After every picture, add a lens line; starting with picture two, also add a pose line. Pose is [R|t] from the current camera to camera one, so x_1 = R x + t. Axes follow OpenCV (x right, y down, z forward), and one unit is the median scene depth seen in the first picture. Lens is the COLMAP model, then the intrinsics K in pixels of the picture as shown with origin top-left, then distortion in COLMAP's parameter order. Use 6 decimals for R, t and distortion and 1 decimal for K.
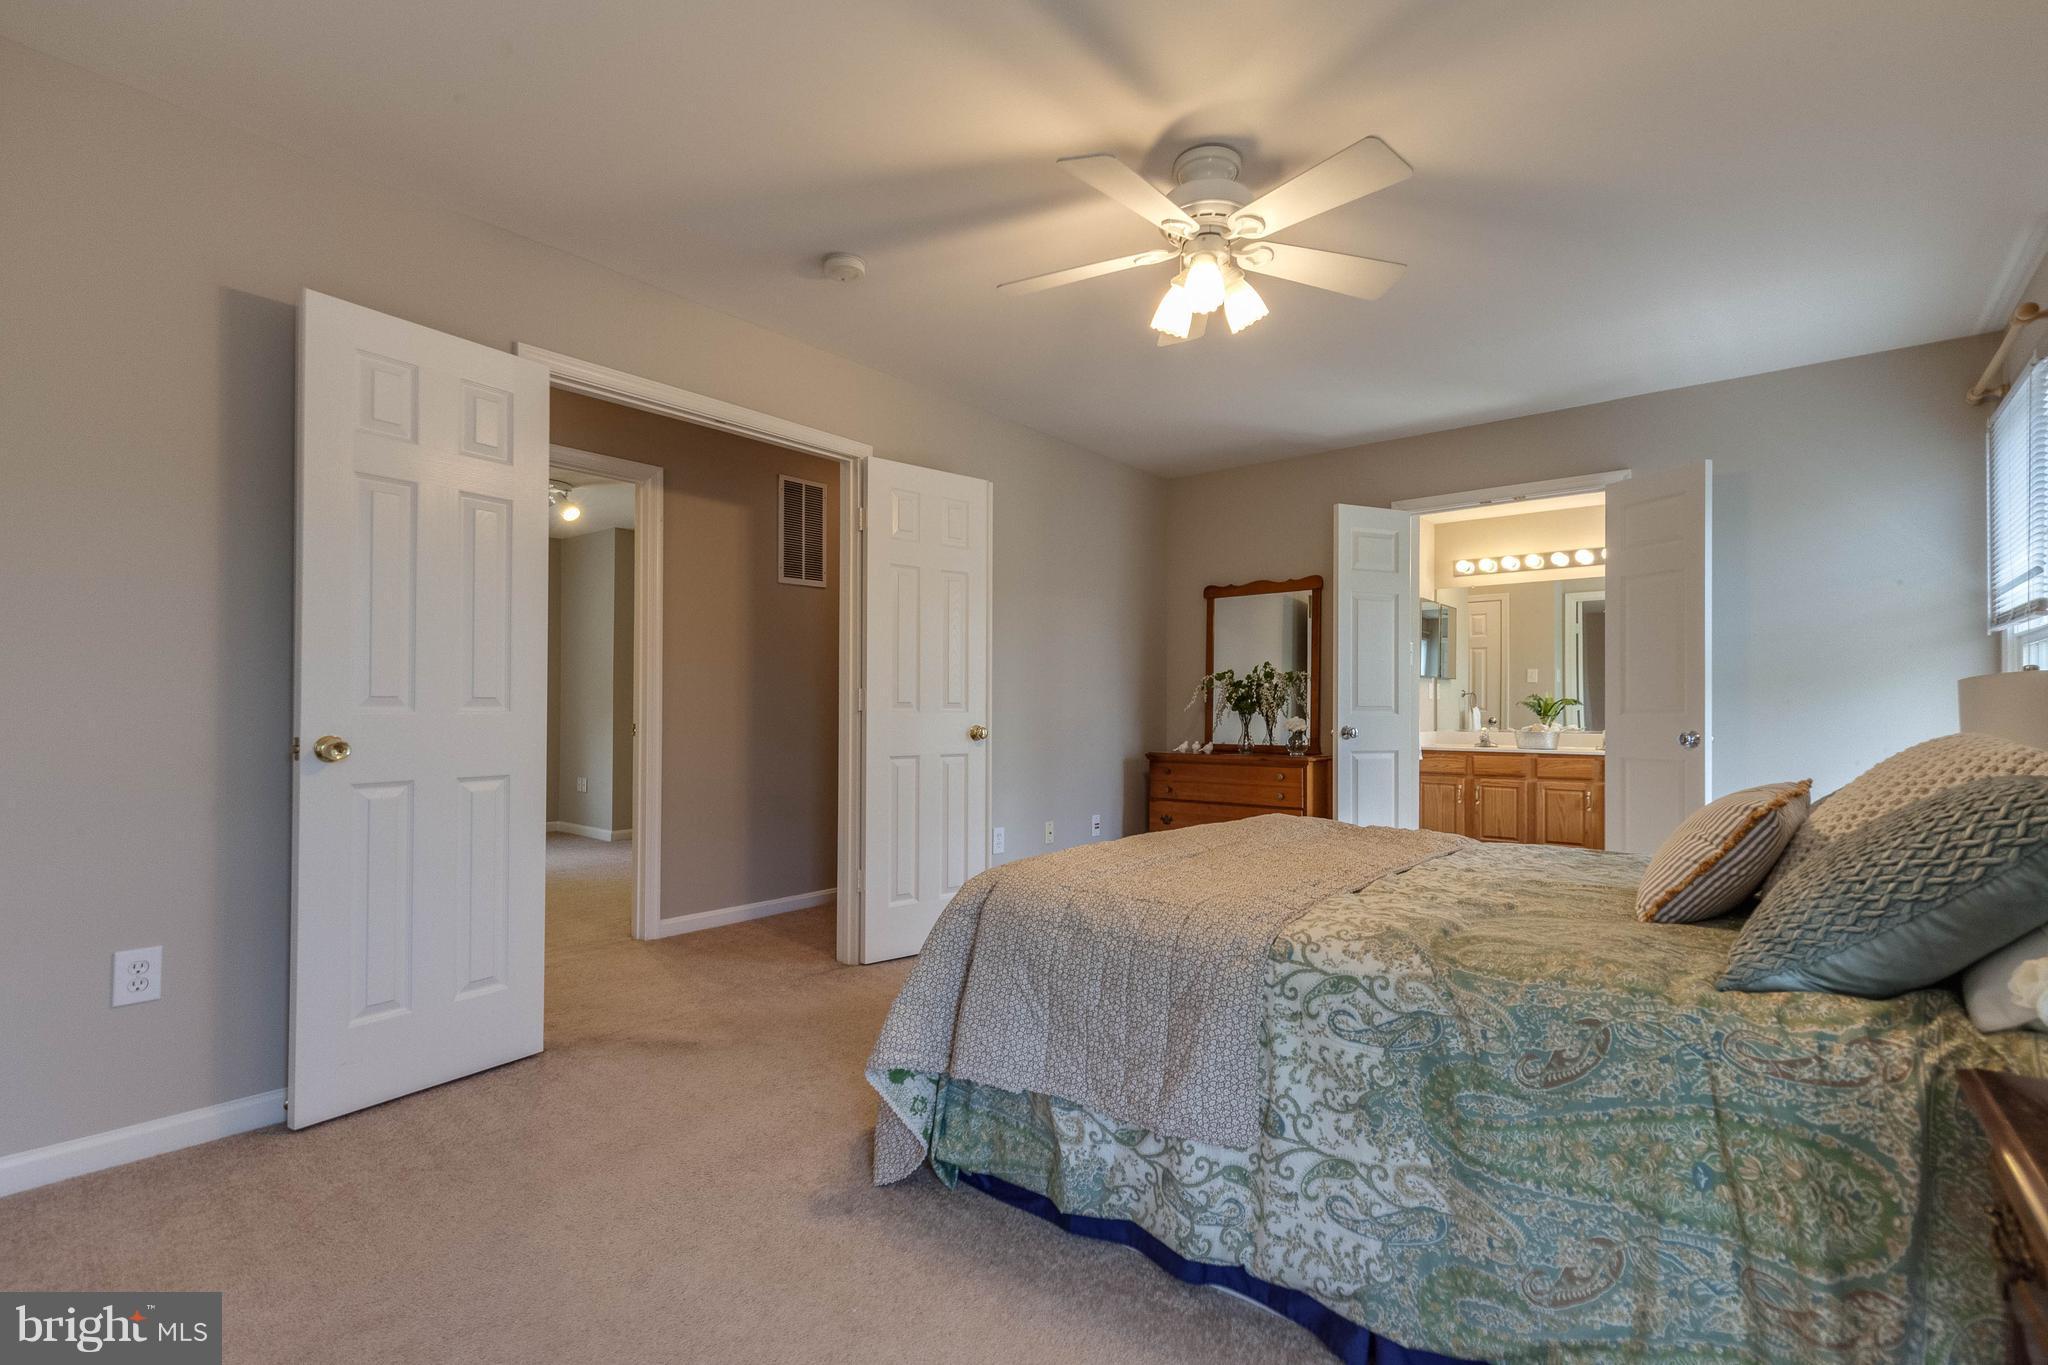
lens RADIAL K [[932.7, 0, 1033.5], [0, 932.7, 694.4], [0, 0, 1]] dist [-0.000087, 0.000311]
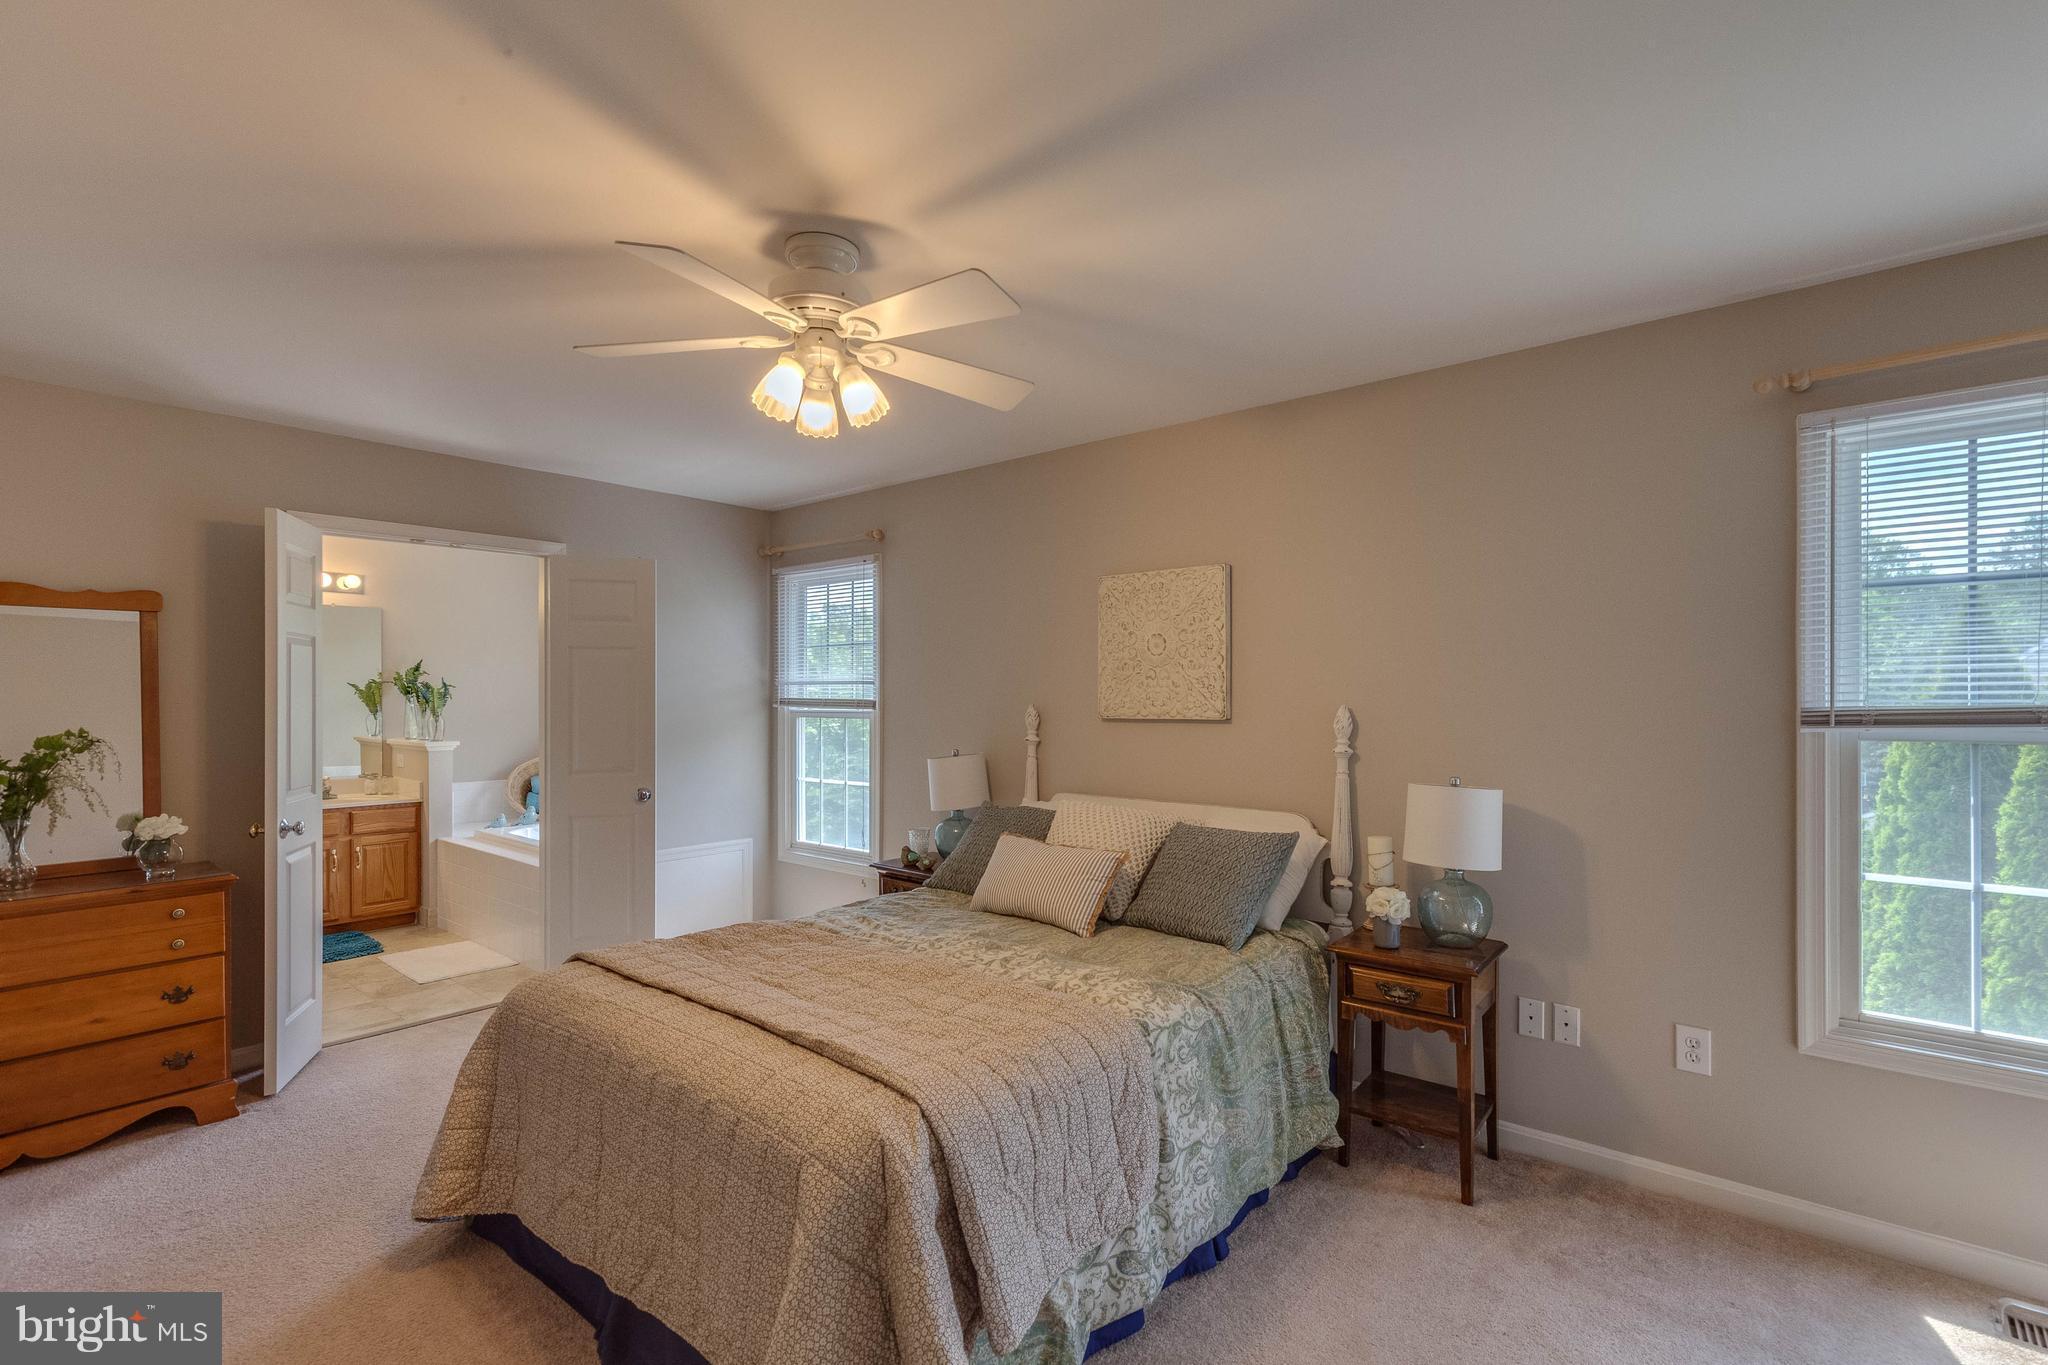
lens RADIAL K [[932.7, 0, 1028.3], [0, 932.7, 694.7], [0, 0, 1]] dist [-0.000087, 0.000311]
pose [[0.018033, 0.000148, 0.999837, -0.737781], [-0.013628, 0.999907, 0.000097, -0.137108], [-0.999745, -0.013627, 0.018034, 0.787283]]
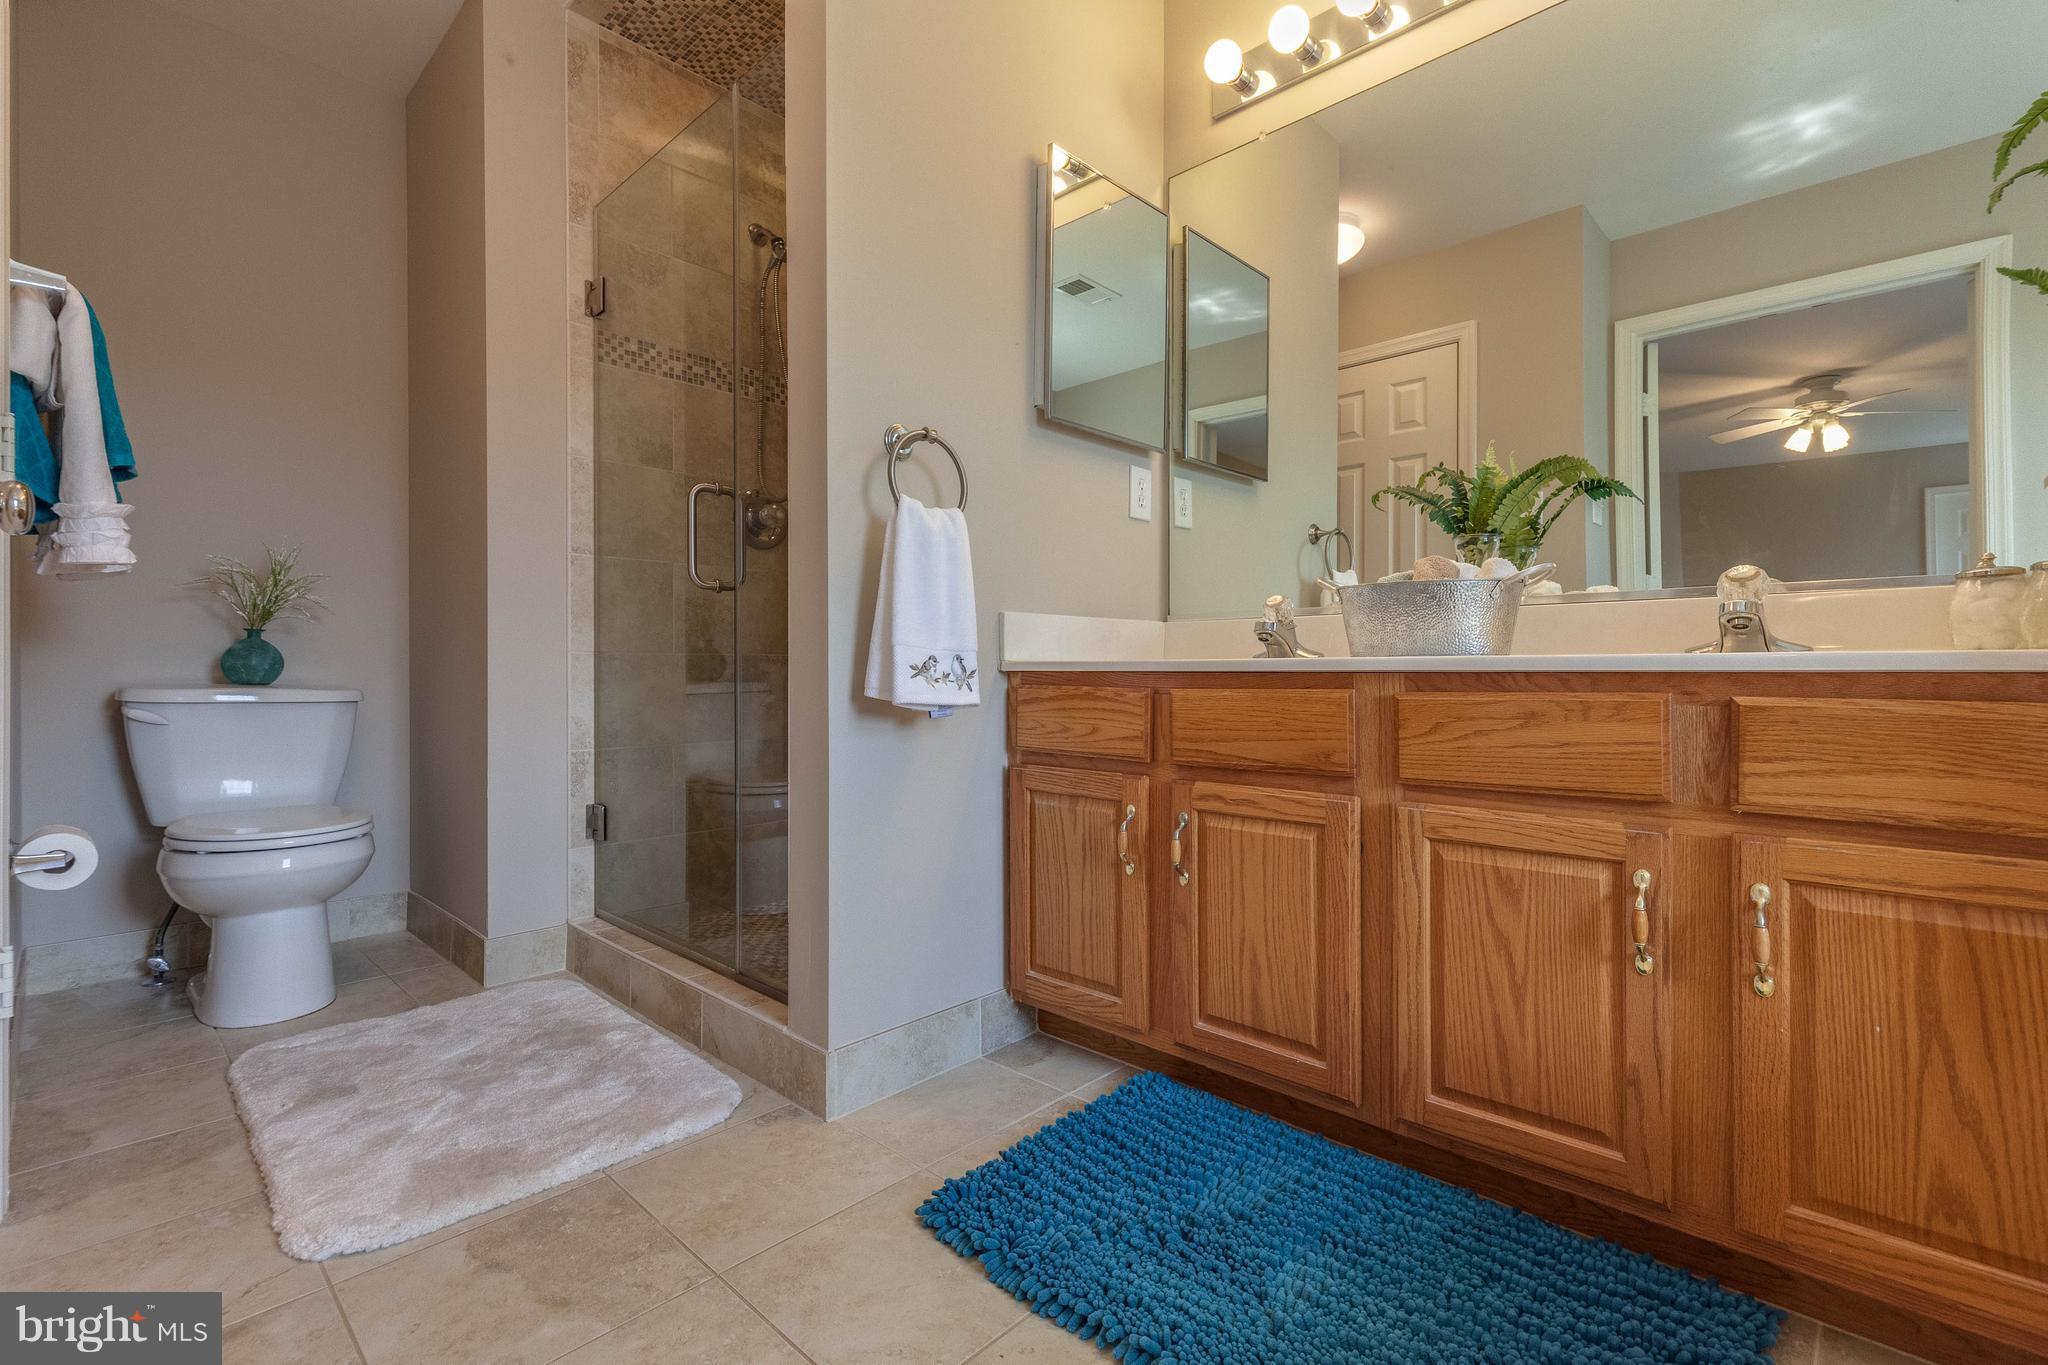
lens RADIAL K [[932.7, 0, 1023.4], [0, 932.7, 665.9], [0, 0, 1]] dist [-0.000087, 0.000311]
pose [[0.994773, -0.003857, -0.102041, 1.230780], [0.004656, 0.999960, 0.007586, 0.154079], [0.102008, -0.008022, 0.994751, 2.008984]]
